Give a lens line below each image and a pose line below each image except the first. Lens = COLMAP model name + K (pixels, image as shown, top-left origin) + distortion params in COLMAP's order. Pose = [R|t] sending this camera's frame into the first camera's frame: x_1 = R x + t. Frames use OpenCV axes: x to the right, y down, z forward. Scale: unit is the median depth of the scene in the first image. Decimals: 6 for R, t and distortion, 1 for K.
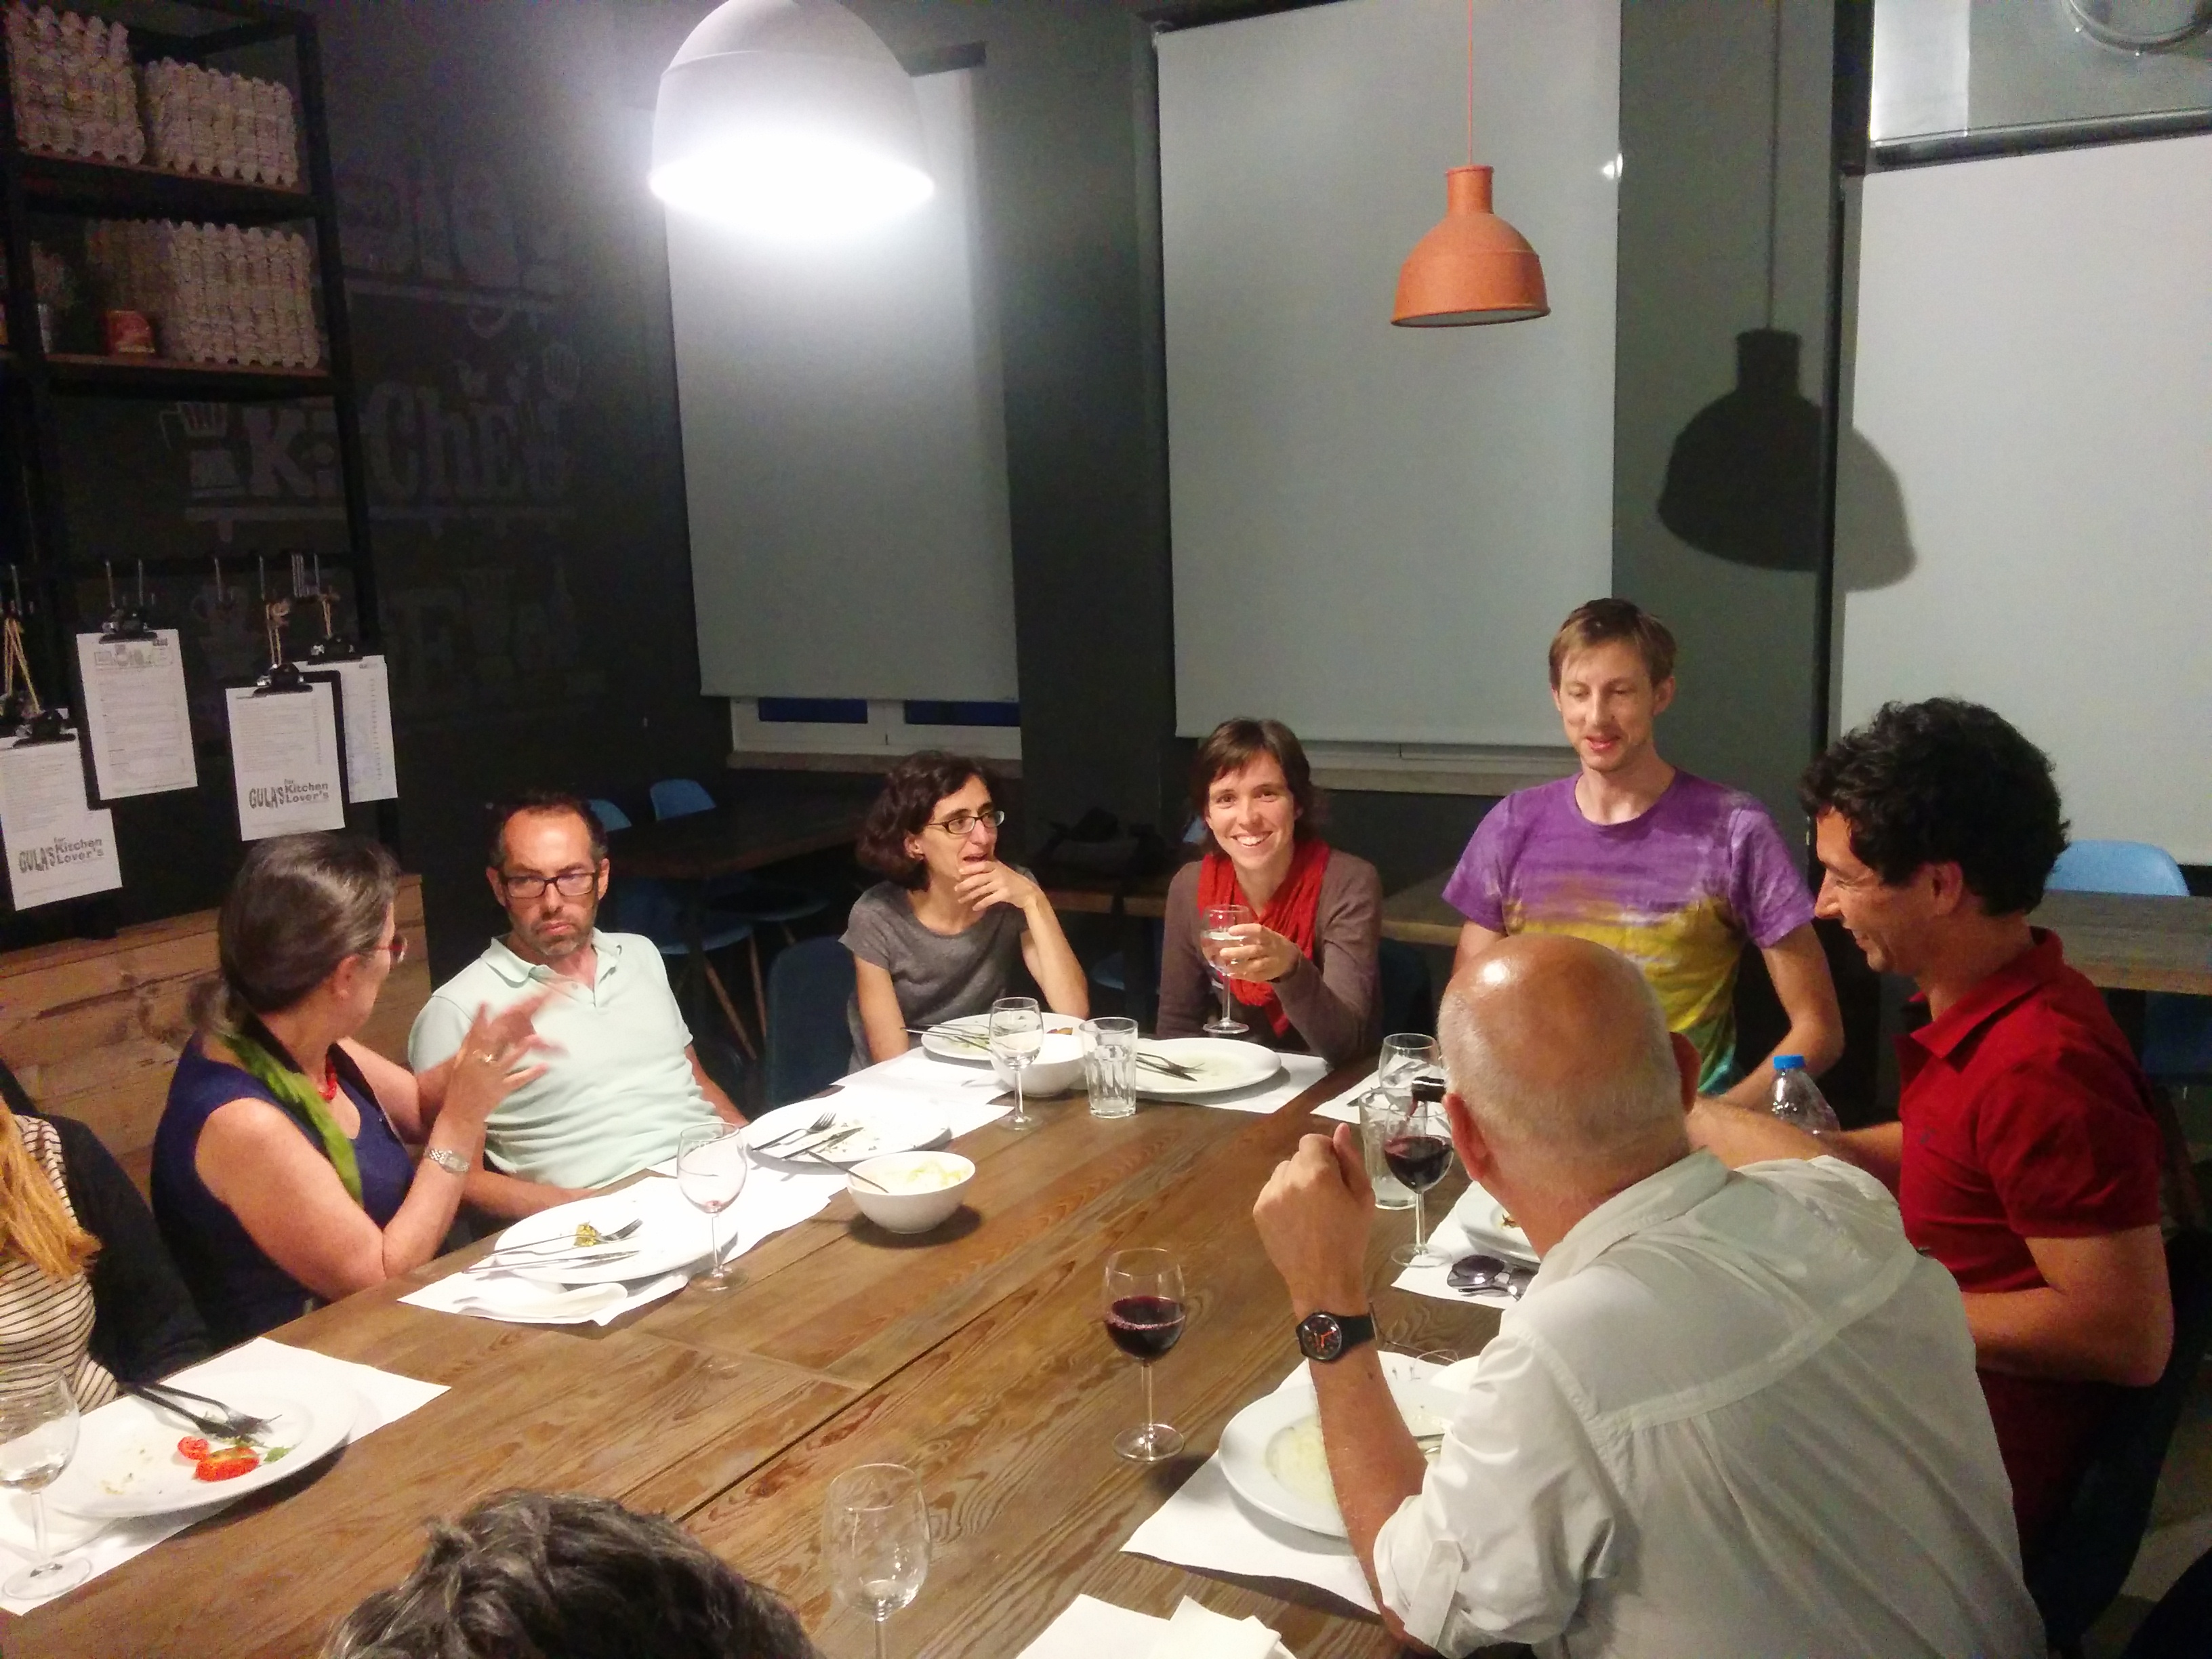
lens RADIAL K [[1963.9, 0, 1107.1], [0, 1963.9, 845.1], [0, 0, 1]] dist [0.095910, -0.130170]
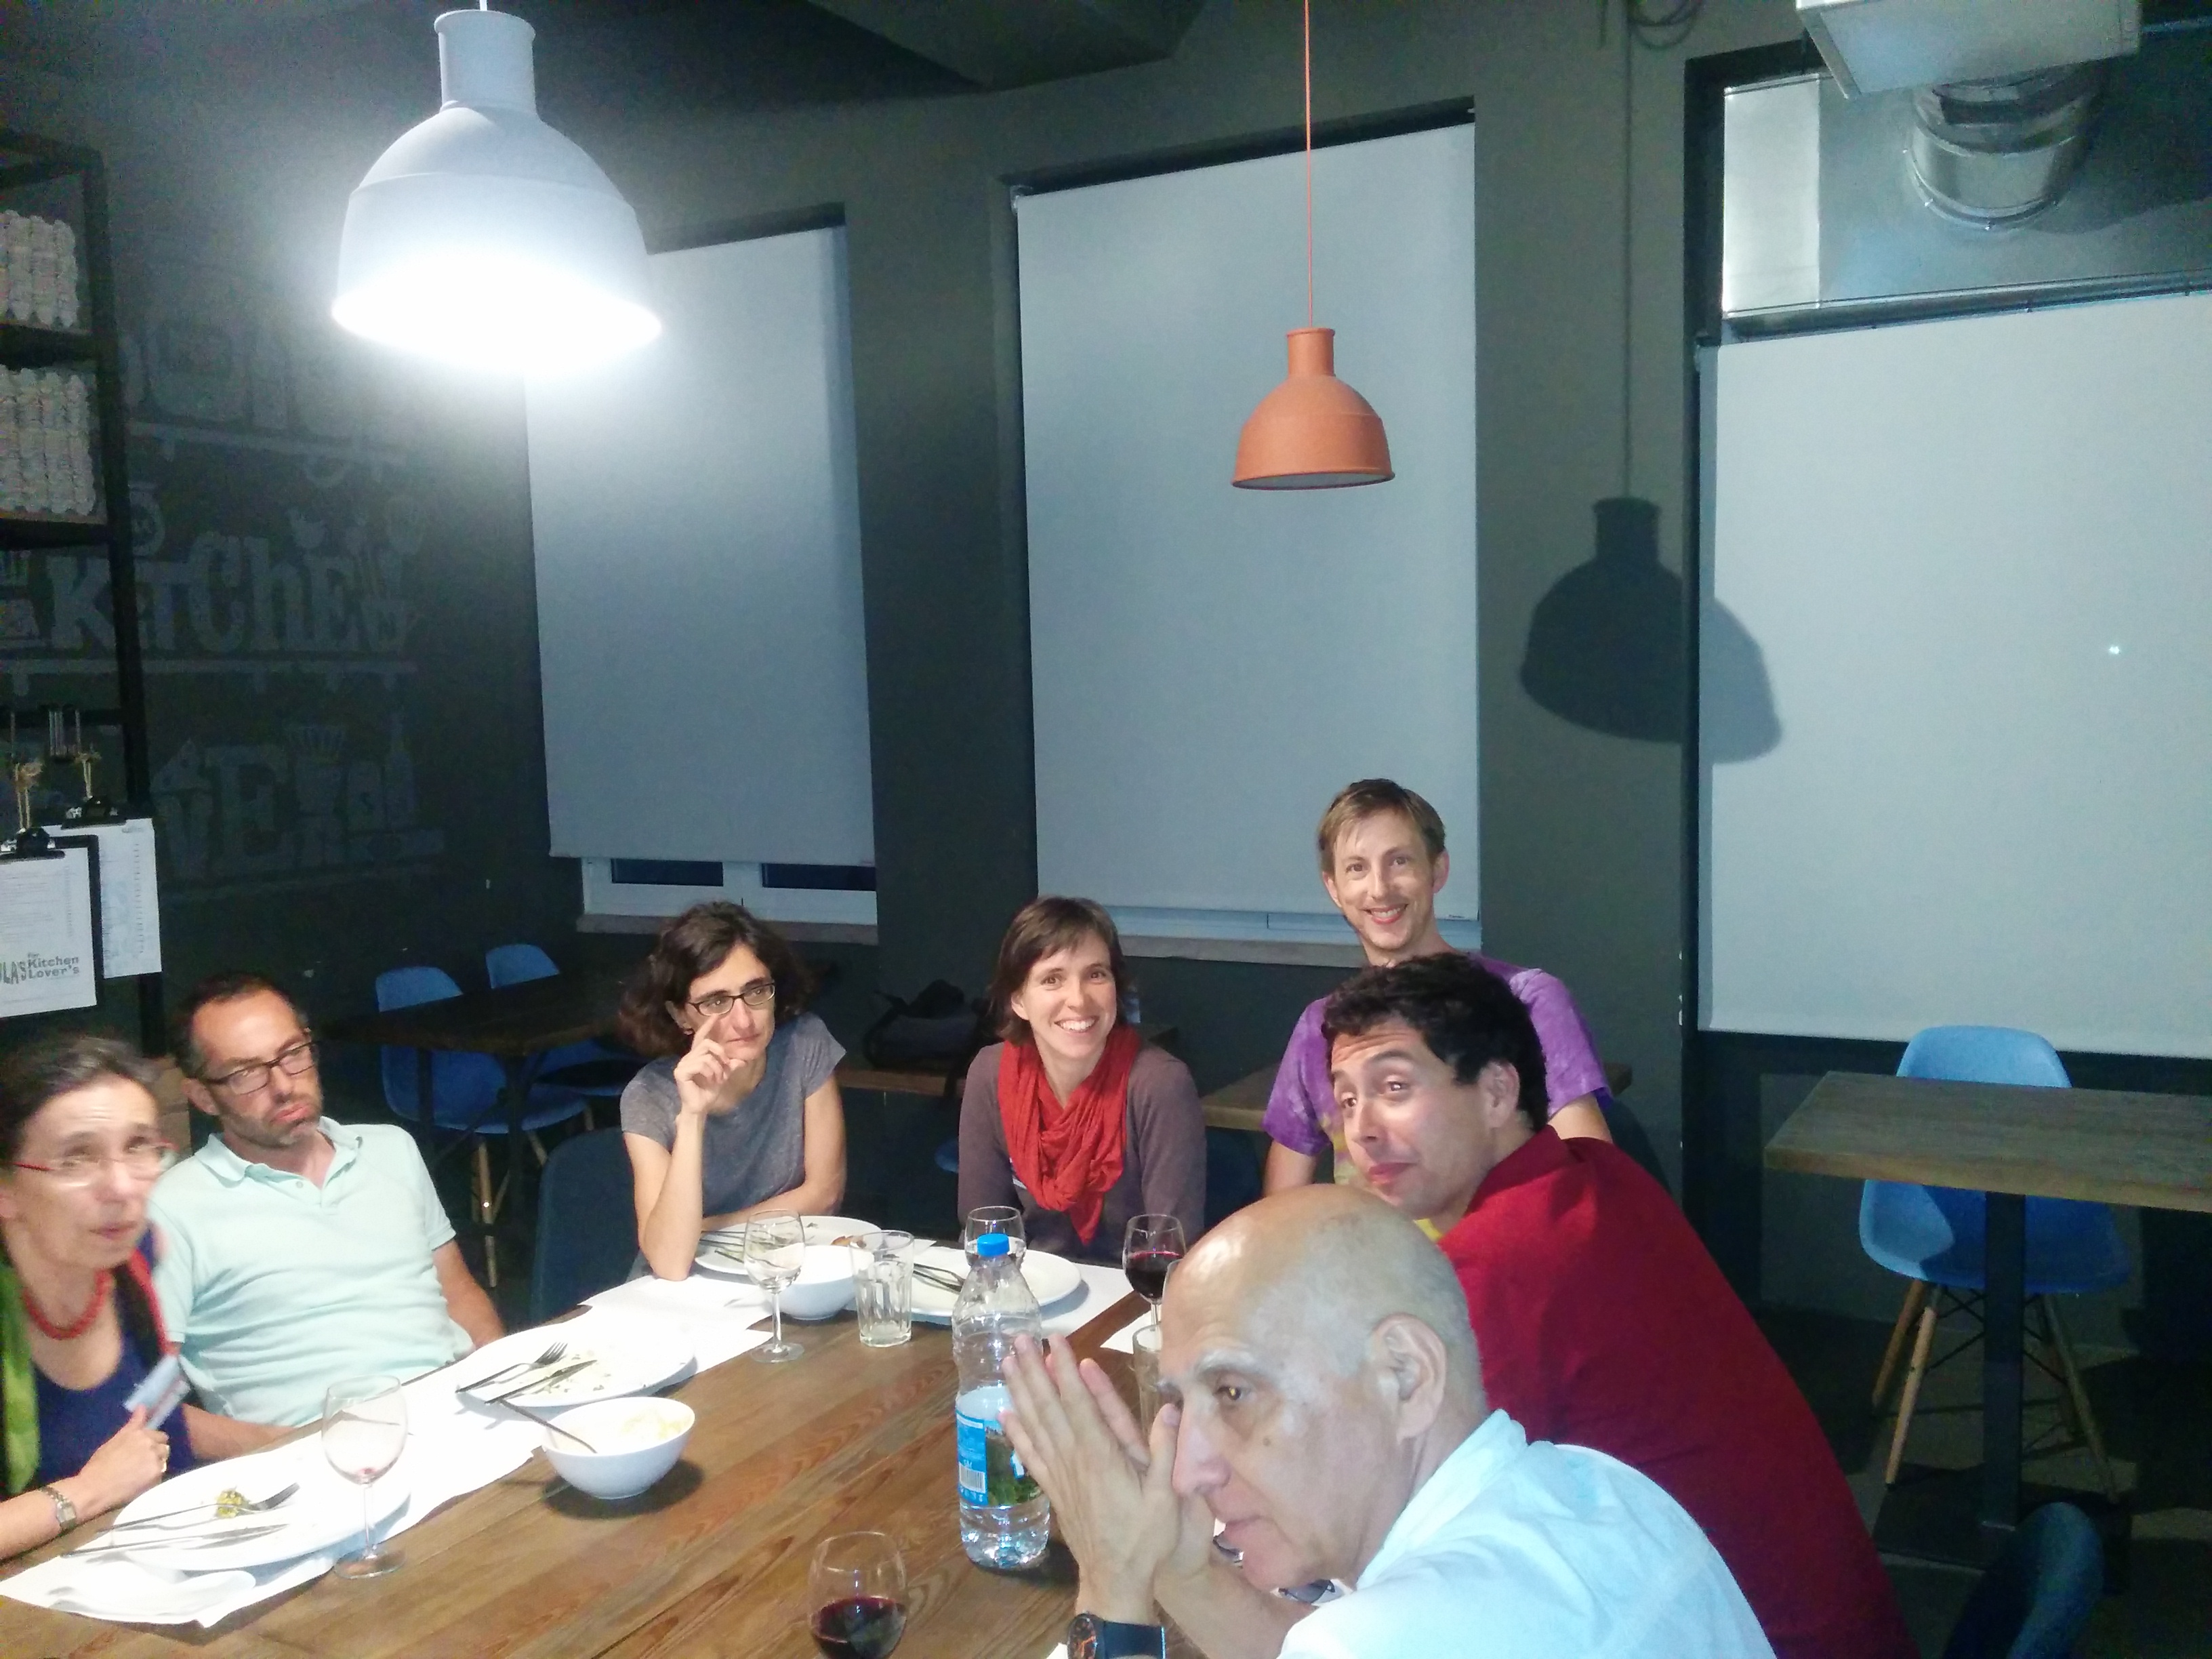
lens RADIAL K [[1940.9, 0, 1106.0], [0, 1940.9, 829.5], [0, 0, 1]] dist [0.097622, -0.128236]
pose [[0.999498, 0.007959, 0.030655, 0.062375], [-0.005323, 0.996354, -0.085144, -0.016572], [-0.031221, 0.084938, 0.995897, 0.078365]]
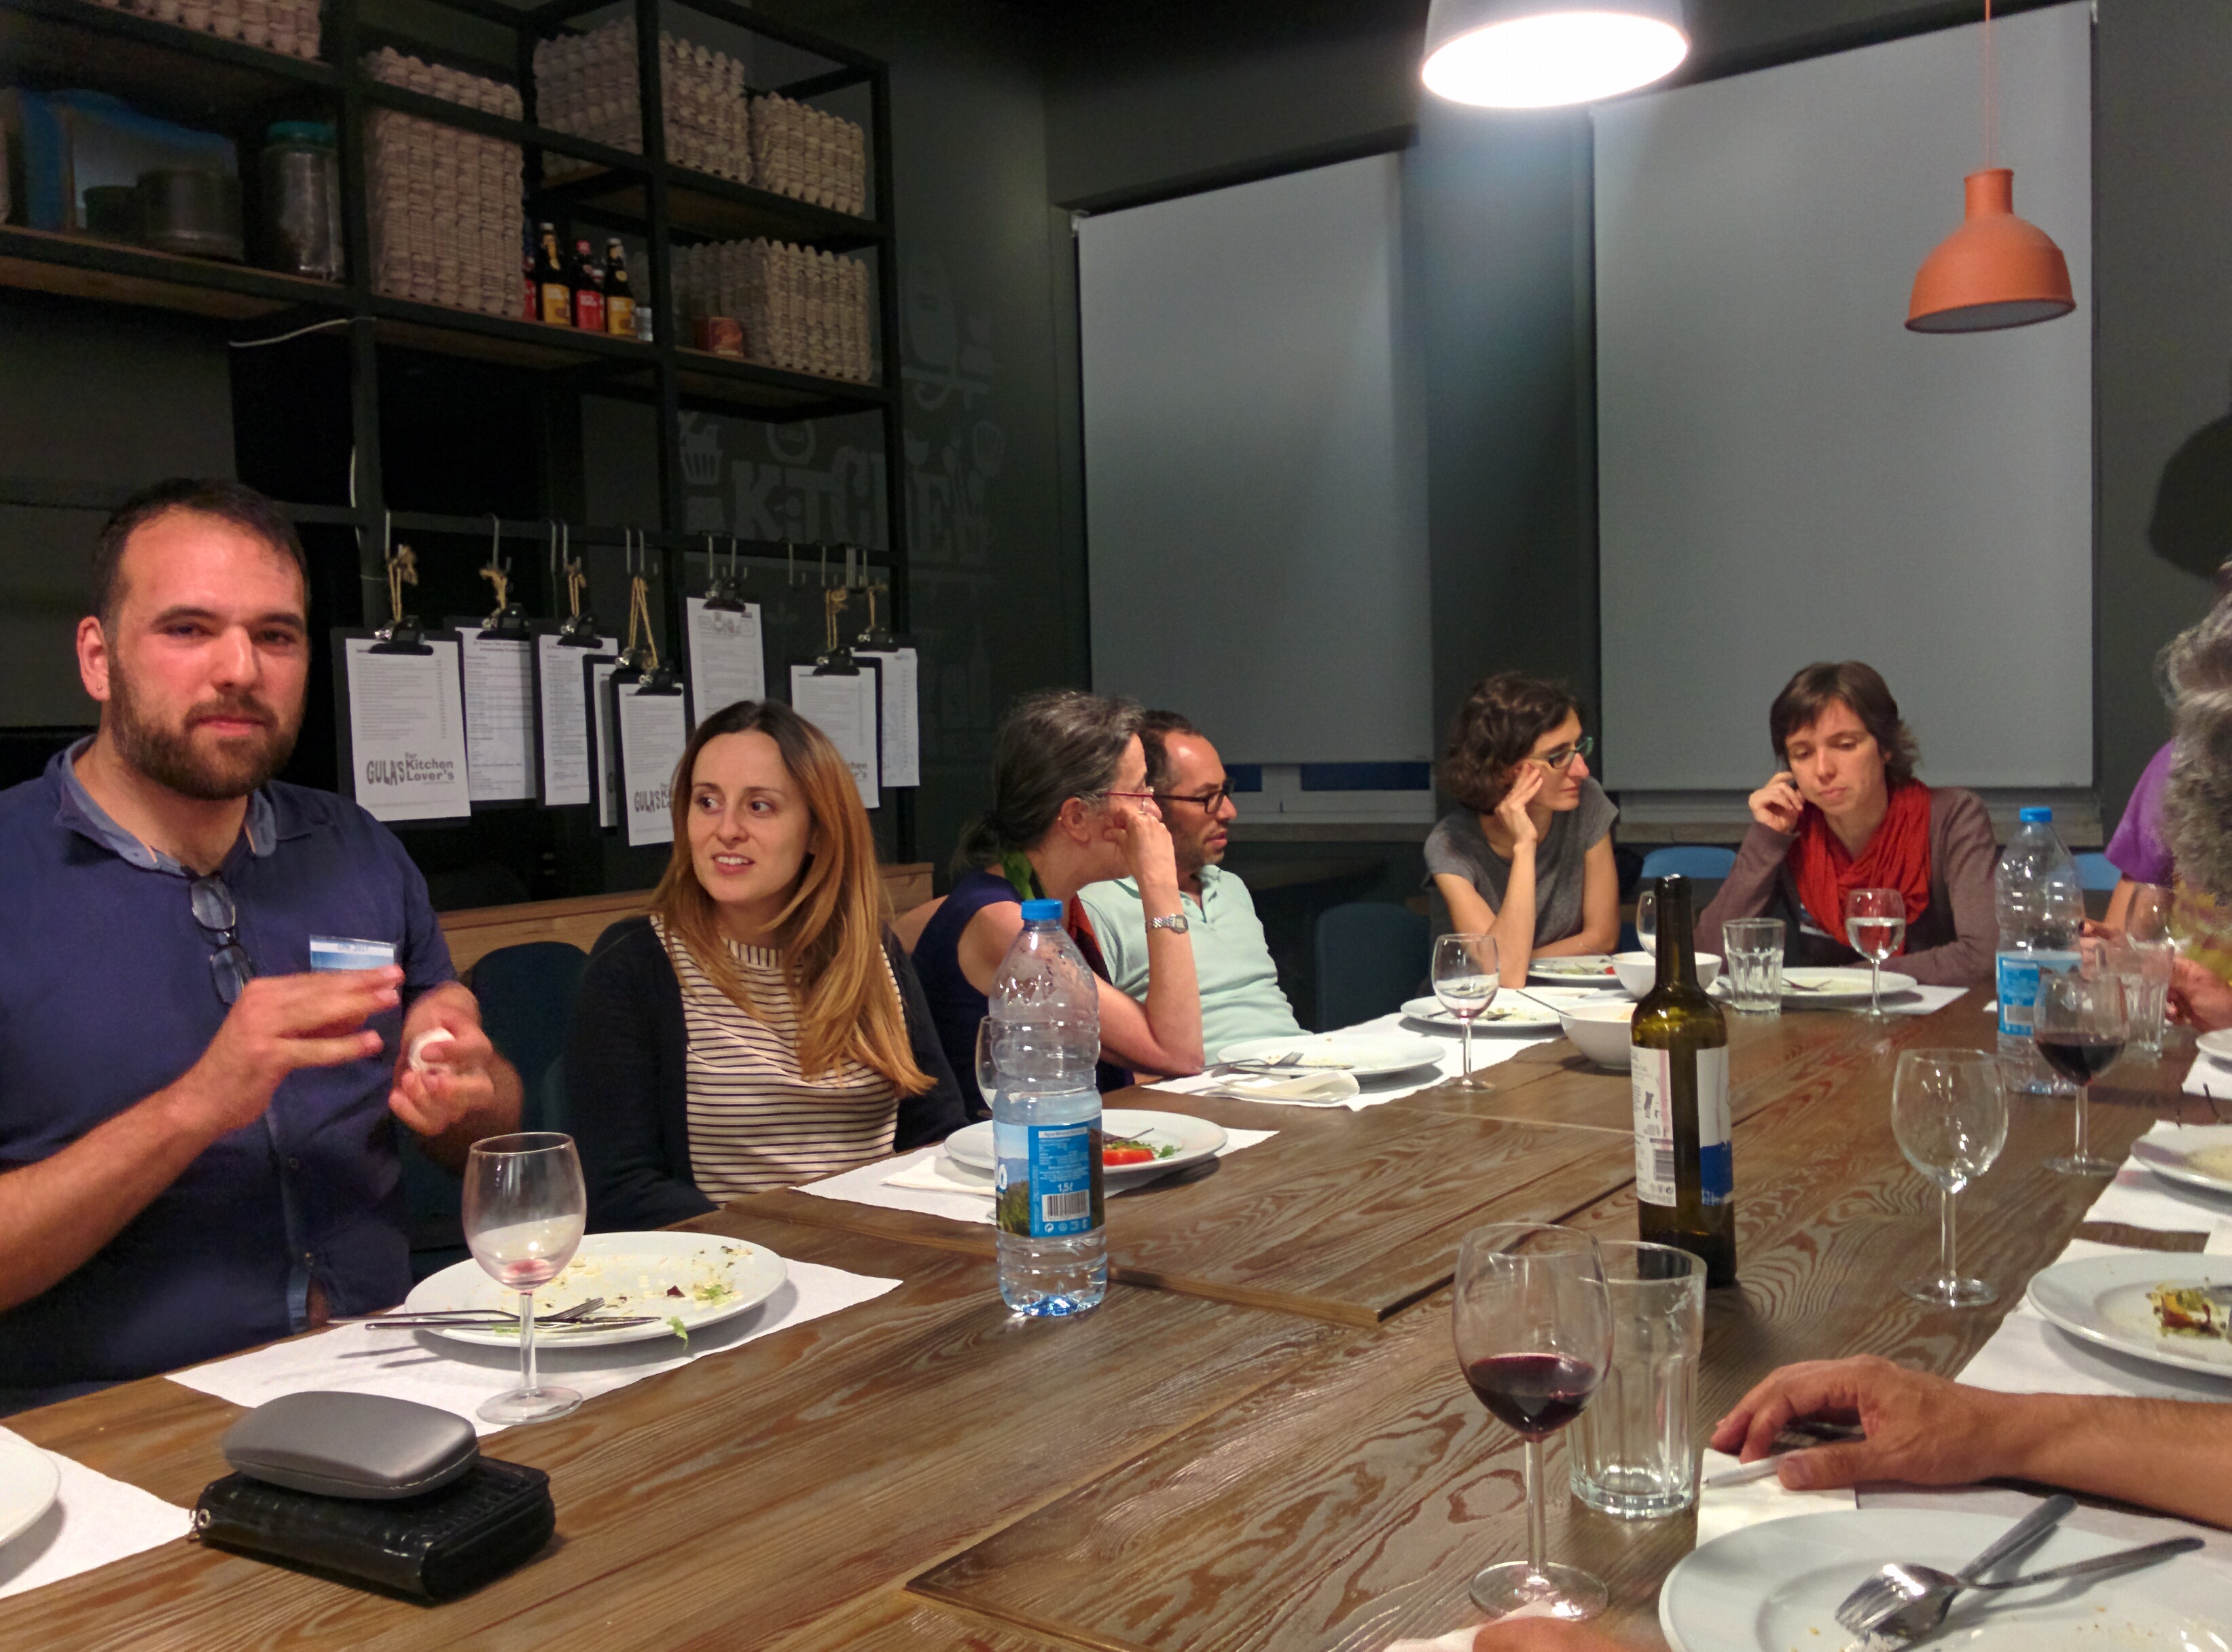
lens RADIAL K [[2022.7, 0, 1092.7], [0, 2022.7, 831.9], [0, 0, 1]] dist [0.084945, -0.113126]
pose [[0.994966, 0.010471, -0.099663, -0.187752], [-0.021786, 0.993340, -0.113138, 0.139500], [0.097815, 0.114740, 0.988568, -0.048668]]
